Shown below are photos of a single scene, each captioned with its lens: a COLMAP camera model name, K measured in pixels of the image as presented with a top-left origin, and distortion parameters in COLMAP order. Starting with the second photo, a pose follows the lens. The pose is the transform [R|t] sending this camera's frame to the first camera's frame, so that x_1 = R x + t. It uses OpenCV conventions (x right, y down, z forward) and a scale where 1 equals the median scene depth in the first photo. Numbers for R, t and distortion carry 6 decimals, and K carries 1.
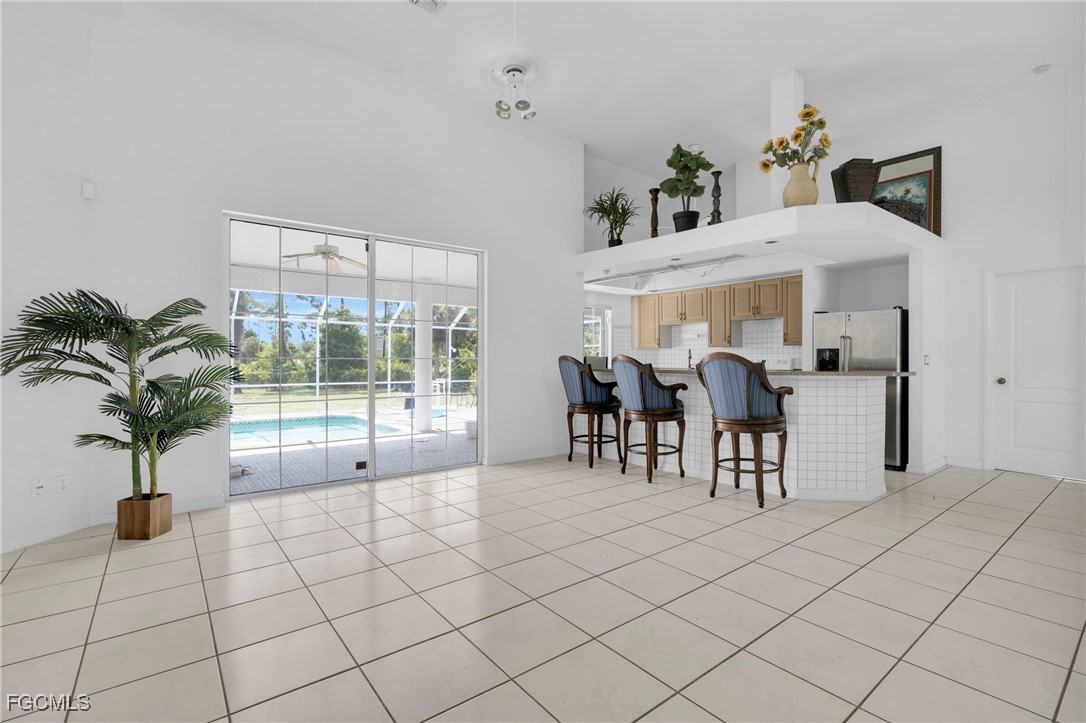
lens RADIAL K [[497.6, 0, 543.0], [0, 497.6, 361.5], [0, 0, 1]] dist [0.001529, 0.000208]
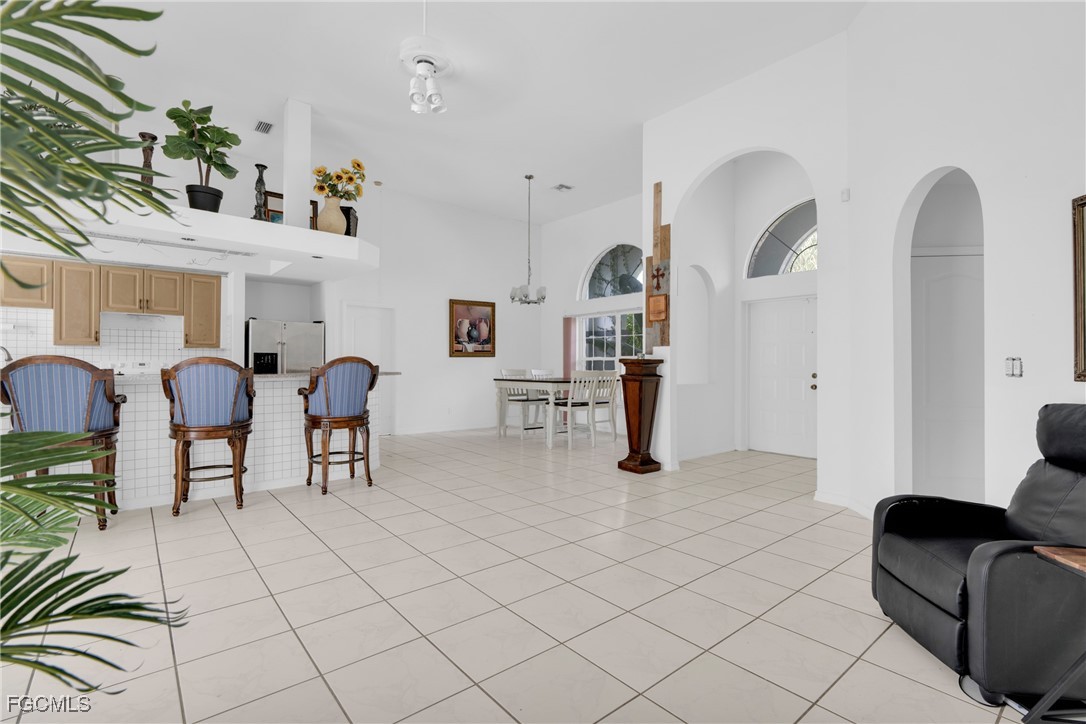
lens RADIAL K [[497.6, 0, 543.0], [0, 497.6, 362.0], [0, 0, 1]] dist [0.001529, 0.000208]
pose [[-0.027128, 0.007073, 0.999607, -0.545188], [-0.001728, 0.999973, -0.007122, 0.000207], [-0.999630, -0.001921, -0.027115, 0.436907]]
